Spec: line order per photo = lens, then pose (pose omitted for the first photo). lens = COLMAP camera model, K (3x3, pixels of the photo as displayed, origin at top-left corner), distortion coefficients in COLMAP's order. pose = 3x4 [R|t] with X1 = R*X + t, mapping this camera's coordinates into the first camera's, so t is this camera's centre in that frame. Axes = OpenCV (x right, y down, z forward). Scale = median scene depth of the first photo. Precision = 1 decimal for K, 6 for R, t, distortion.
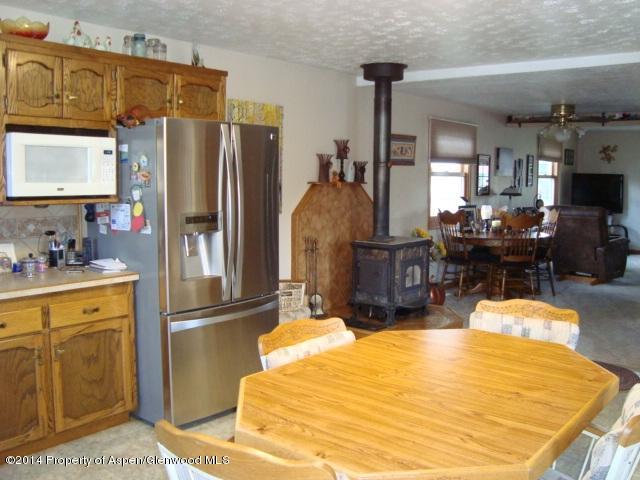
lens RADIAL K [[619.6, 0, 322.5], [0, 619.6, 239.3], [0, 0, 1]] dist [-0.141424, 0.000000]
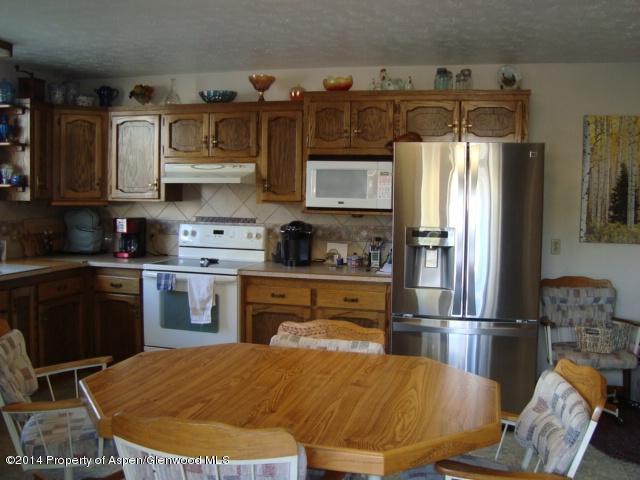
lens RADIAL K [[619.6, 0, 320.5], [0, 619.6, 236.9], [0, 0, 1]] dist [-0.141424, 0.000000]
pose [[0.410614, 0.057119, -0.910018, 0.797493], [-0.106739, 0.994185, 0.014240, -0.025157], [0.905540, 0.091287, 0.414324, 0.427424]]
